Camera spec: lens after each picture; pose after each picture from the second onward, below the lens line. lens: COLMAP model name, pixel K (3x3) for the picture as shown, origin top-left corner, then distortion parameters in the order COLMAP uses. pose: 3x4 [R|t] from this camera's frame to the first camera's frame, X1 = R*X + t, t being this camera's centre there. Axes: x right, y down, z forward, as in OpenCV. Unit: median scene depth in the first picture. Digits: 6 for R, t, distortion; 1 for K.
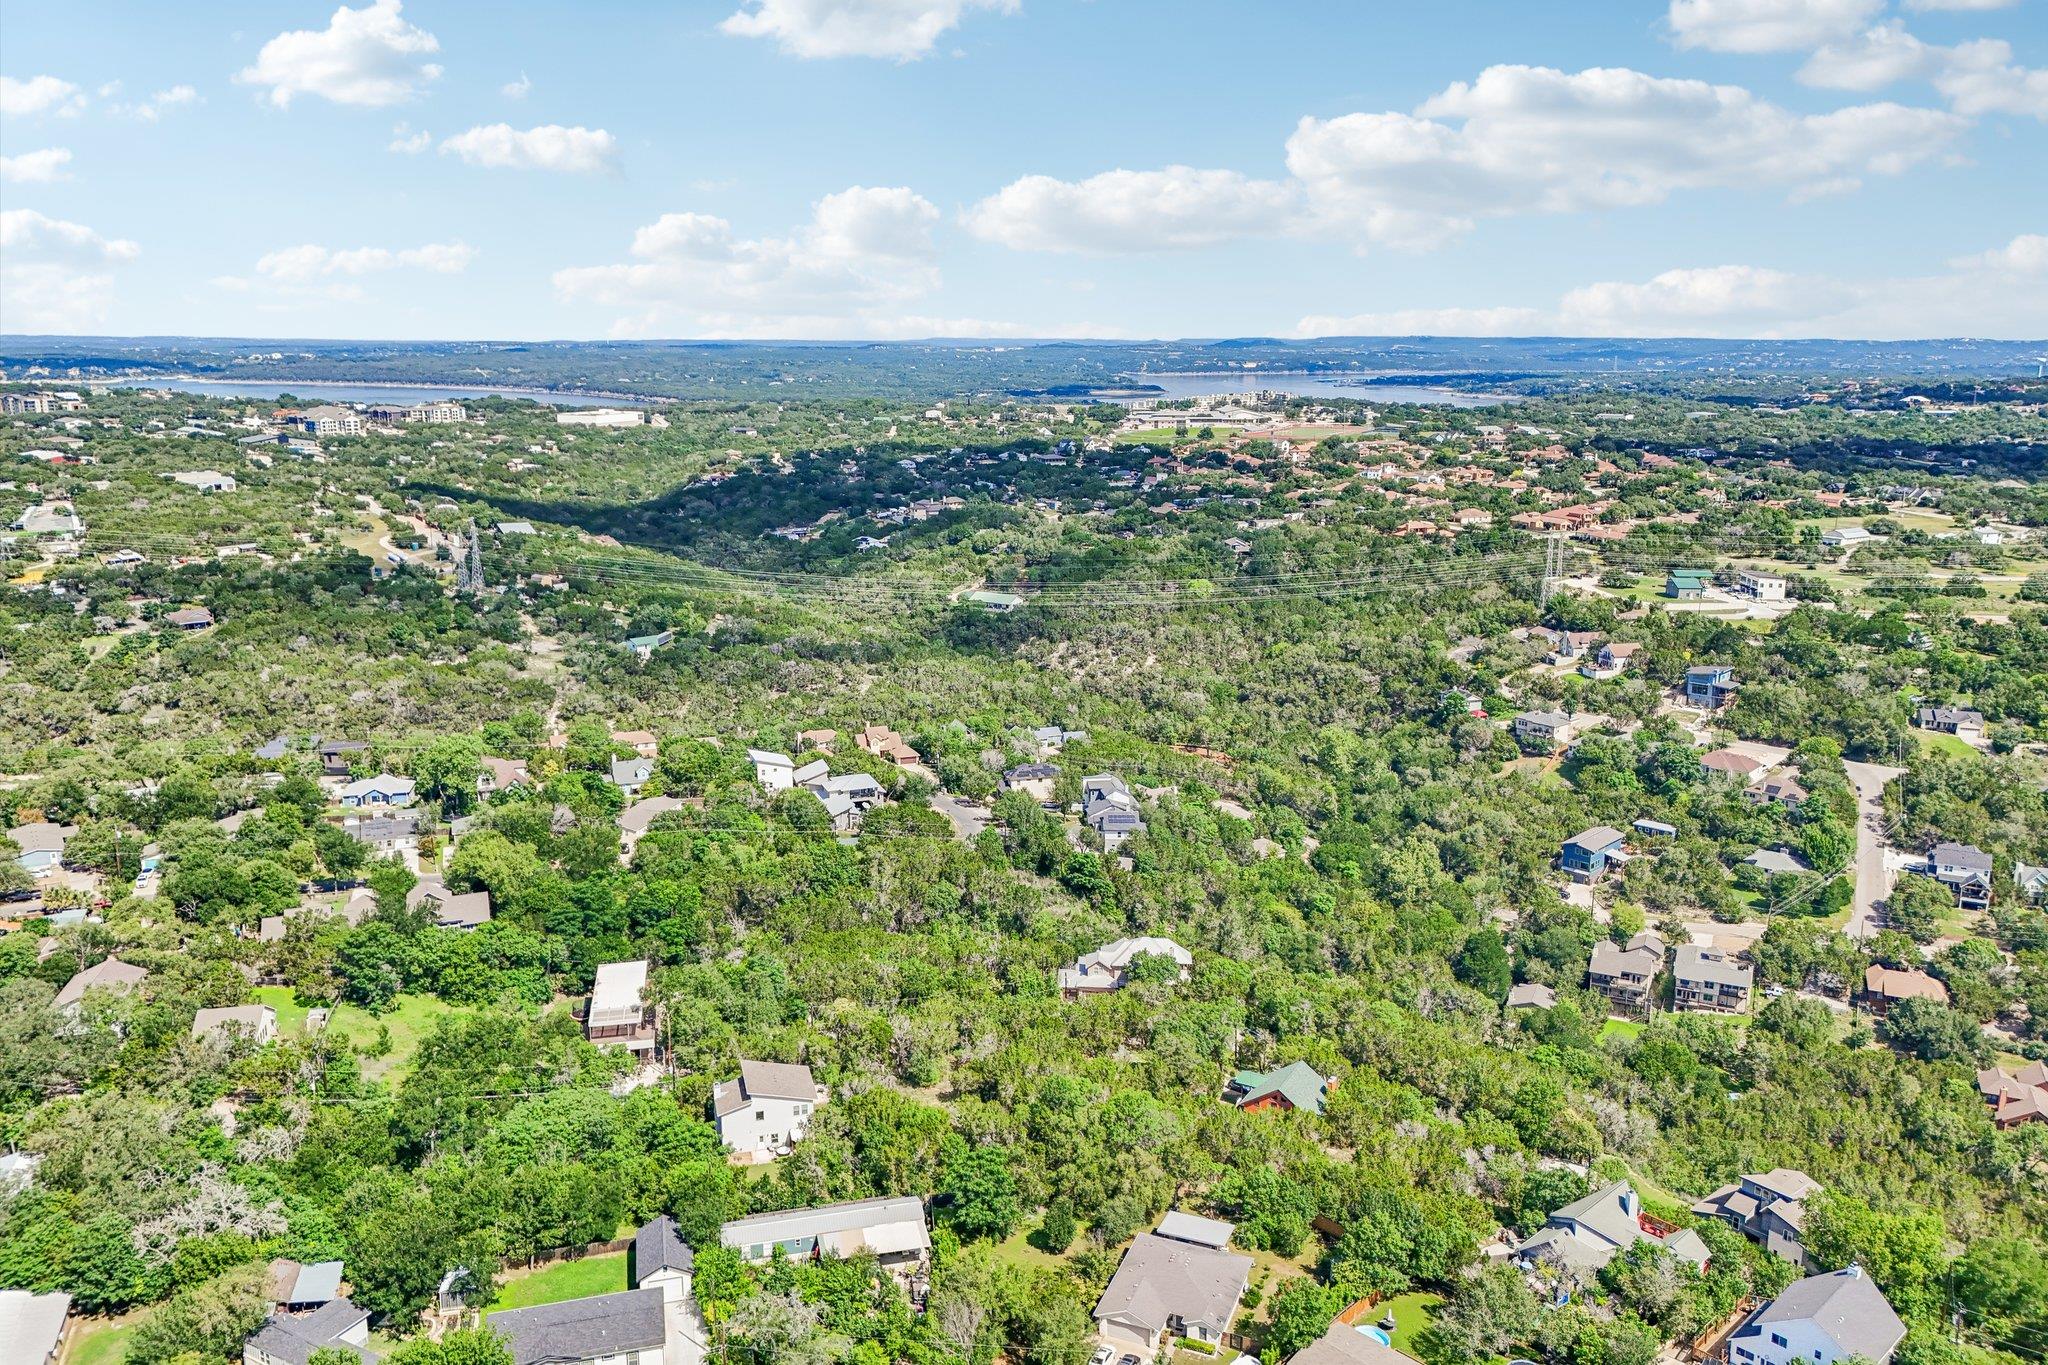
lens RADIAL K [[1509.0, 0, 1020.2], [0, 1509.0, 768.5], [0, 0, 1]] dist [0.124361, -0.149237]
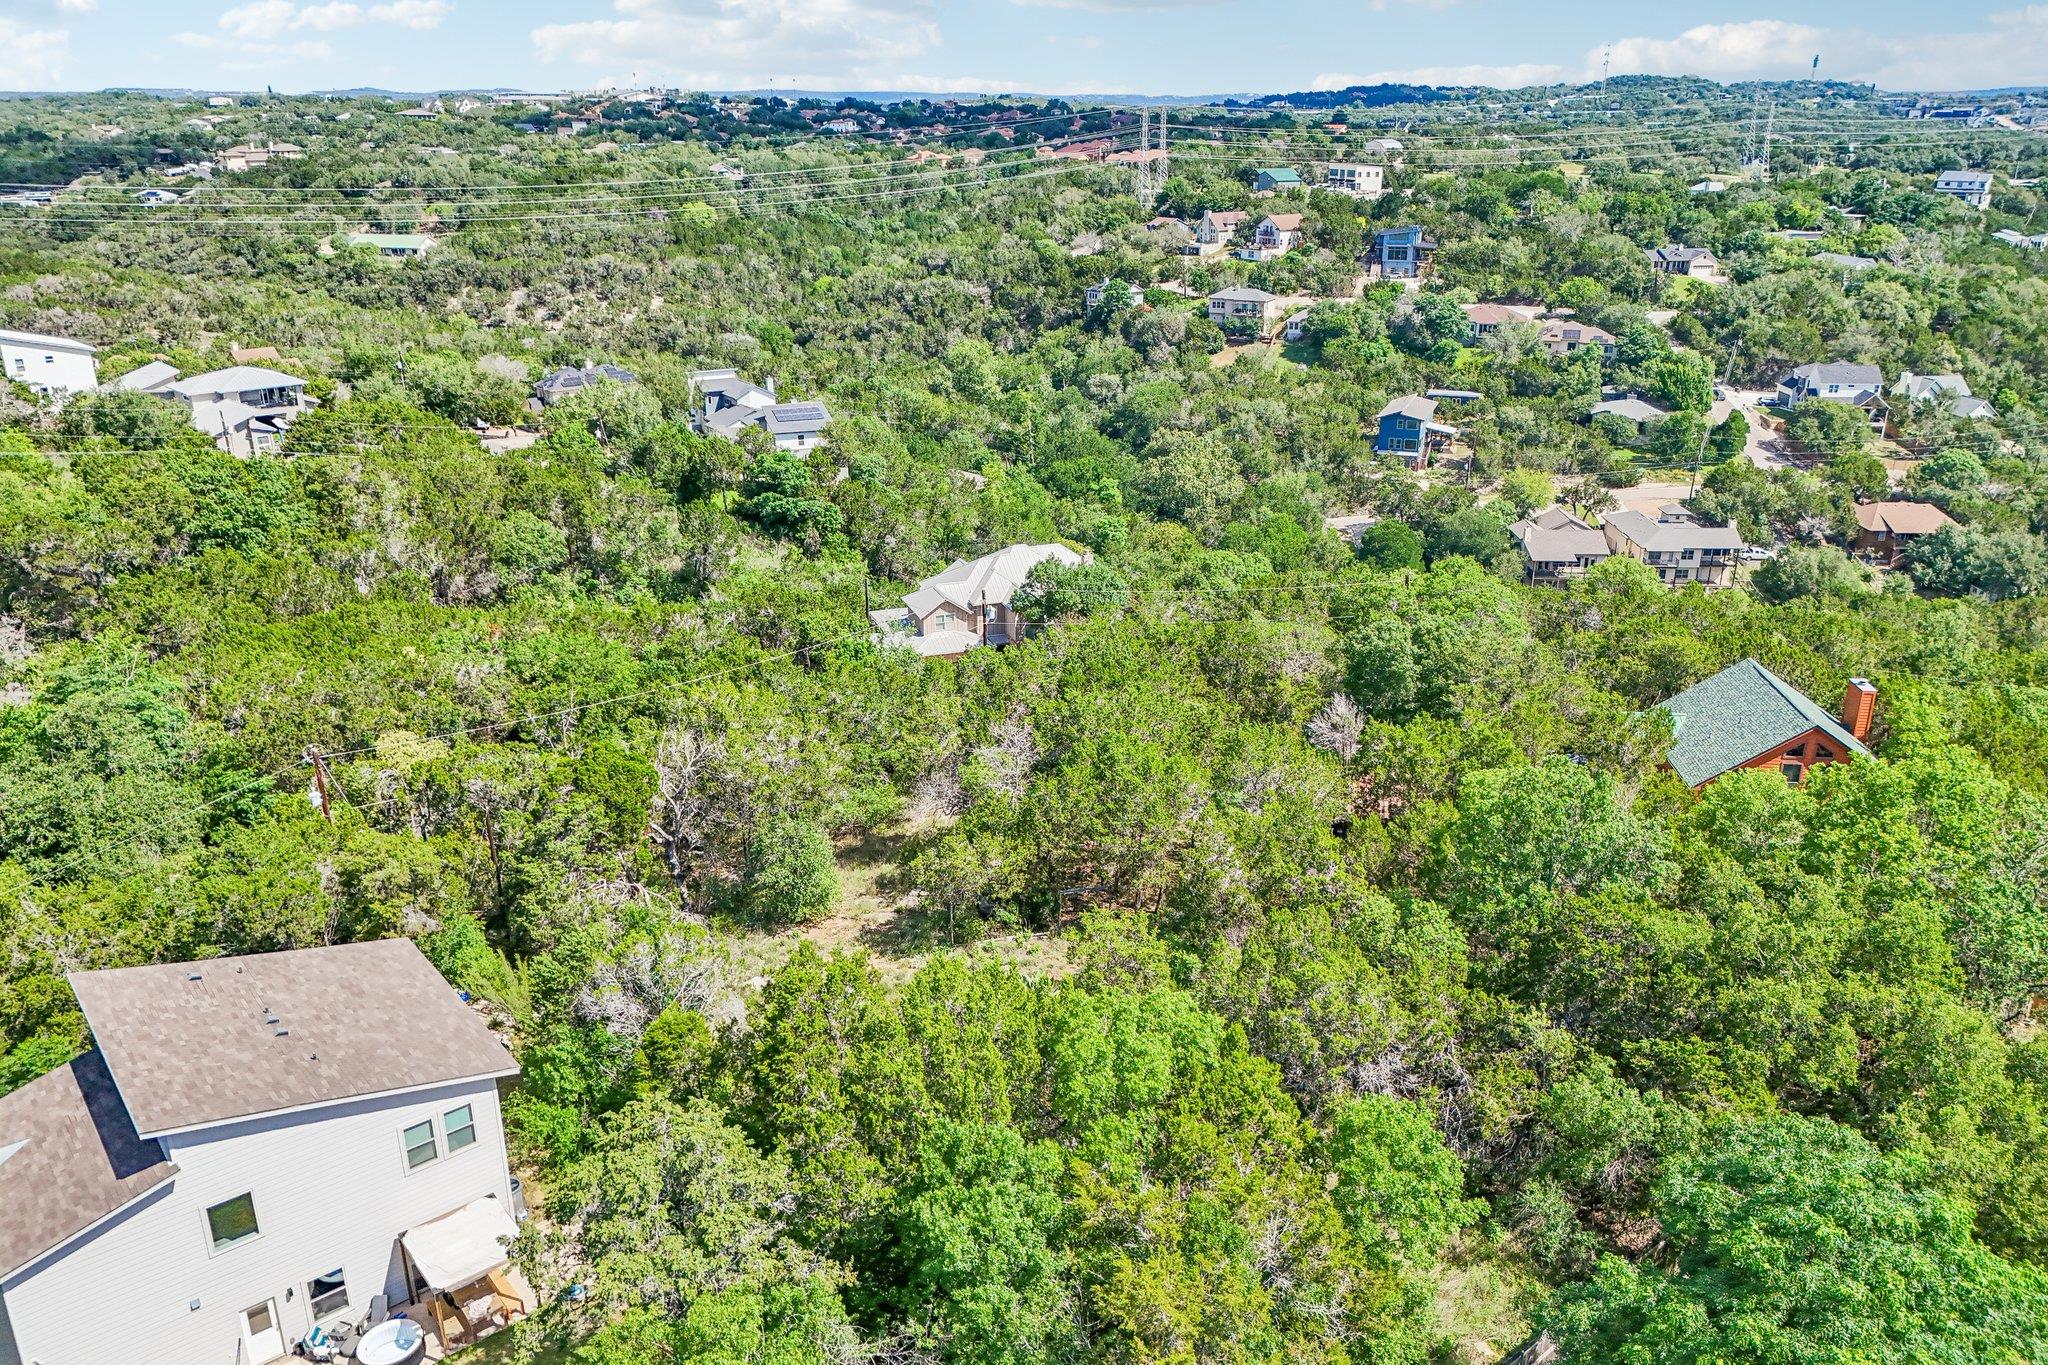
lens RADIAL K [[1506.7, 0, 1024.0], [0, 1506.7, 682.5], [0, 0, 1]] dist [0.075417, -0.055186]
pose [[0.914845, -0.148292, 0.375590, -0.060070], [0.119102, 0.987842, 0.099919, 0.064082], [-0.385840, -0.046677, 0.921384, 0.330698]]
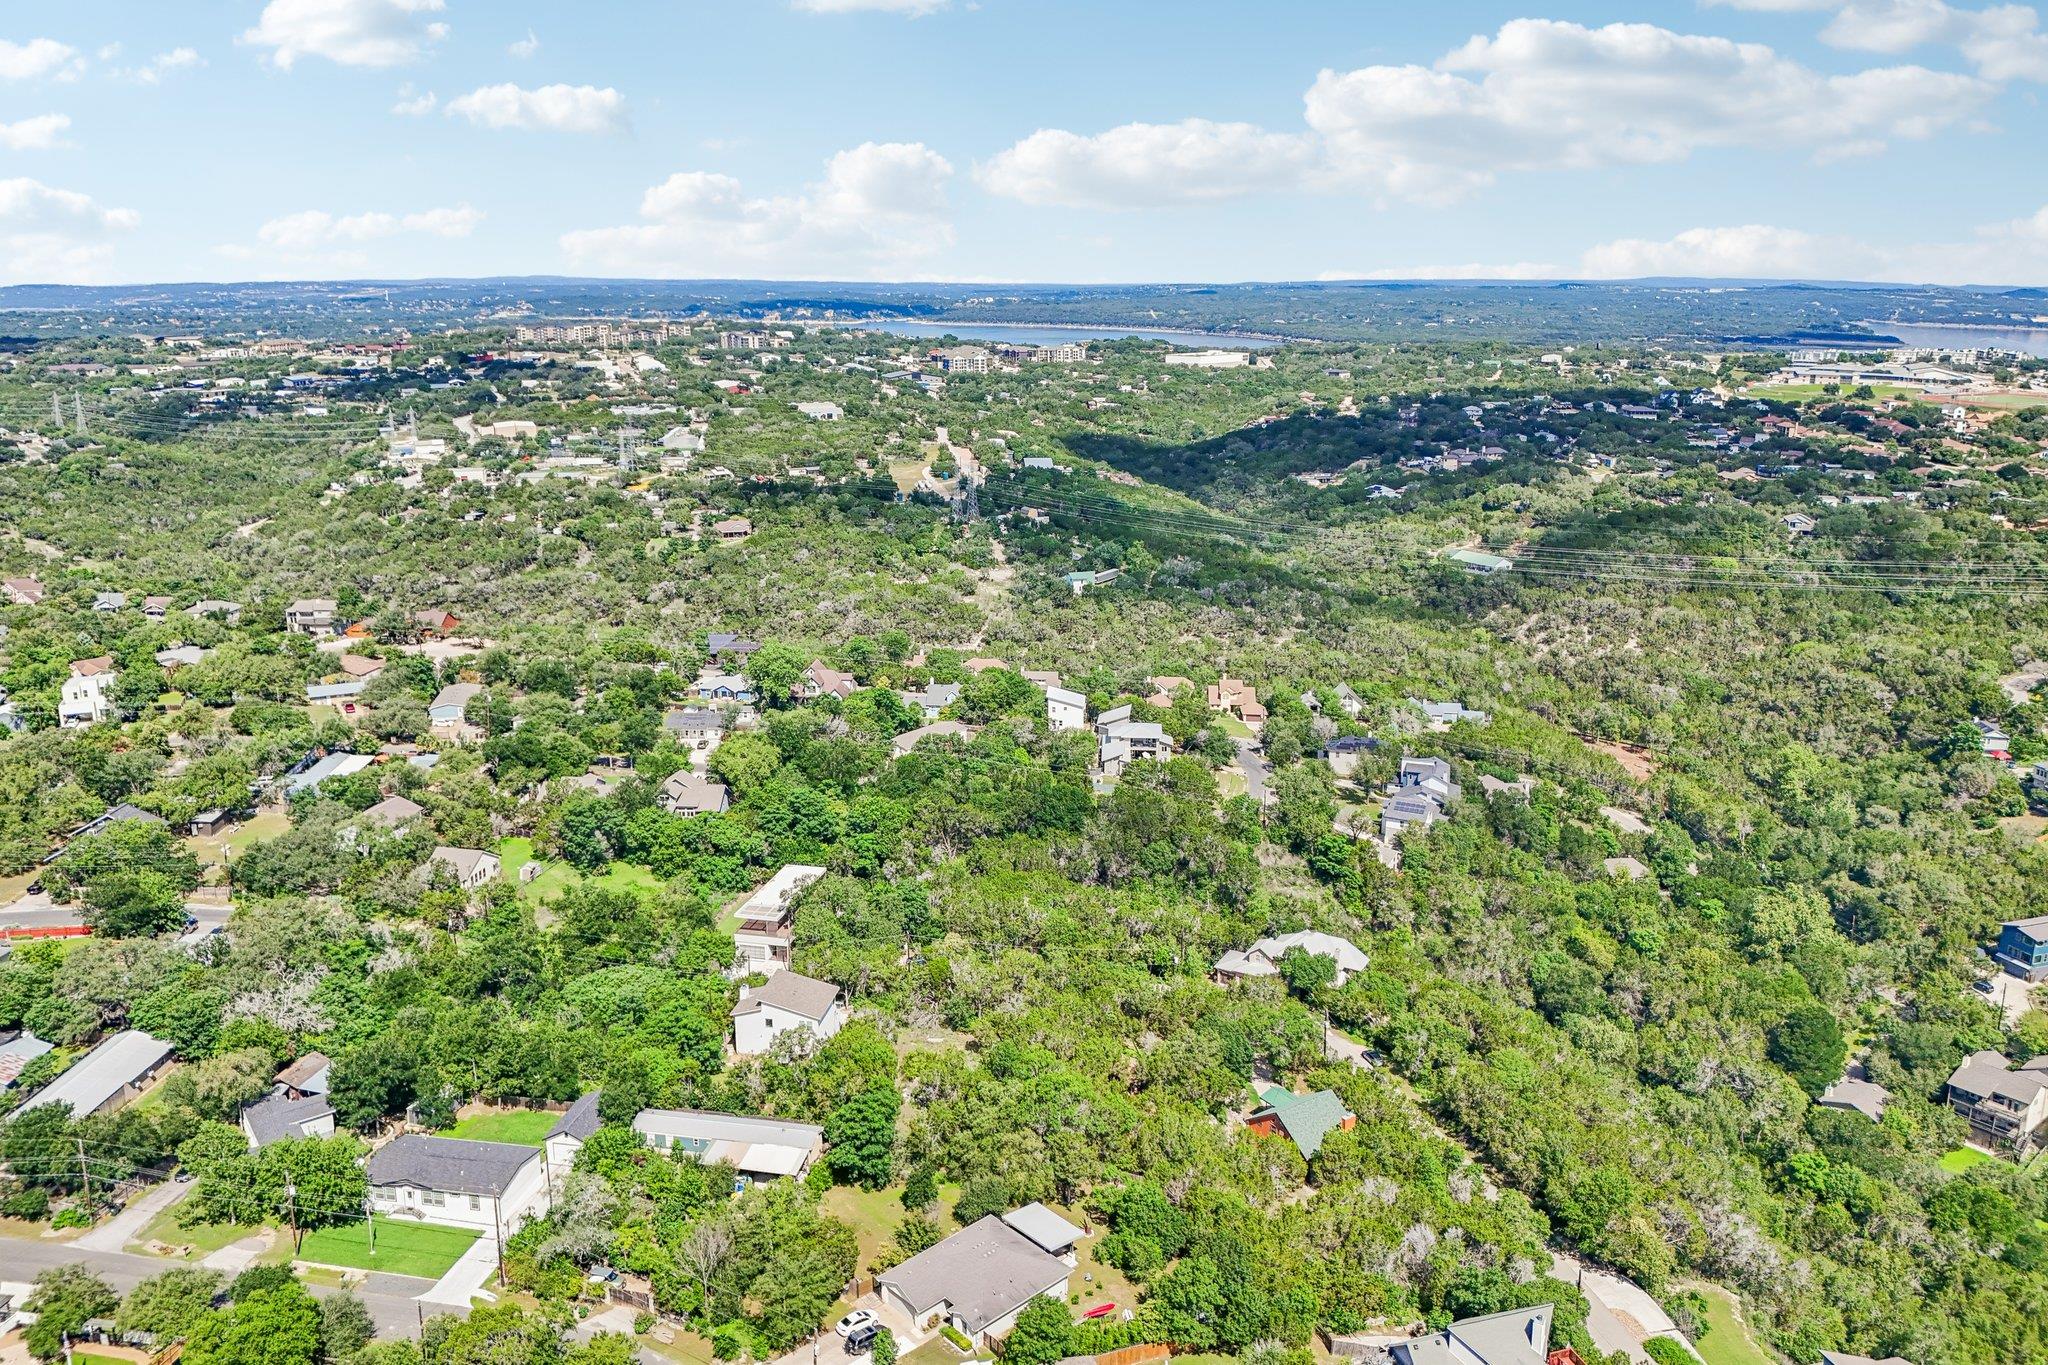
lens RADIAL K [[1526.4, 0, 1012.4], [0, 1526.4, 704.0], [0, 0, 1]] dist [0.148546, -0.202015]
pose [[0.902237, 0.119108, -0.414466, 0.170153], [-0.121367, 0.992386, 0.020988, -0.014650], [0.413810, 0.031367, 0.909823, 0.035896]]
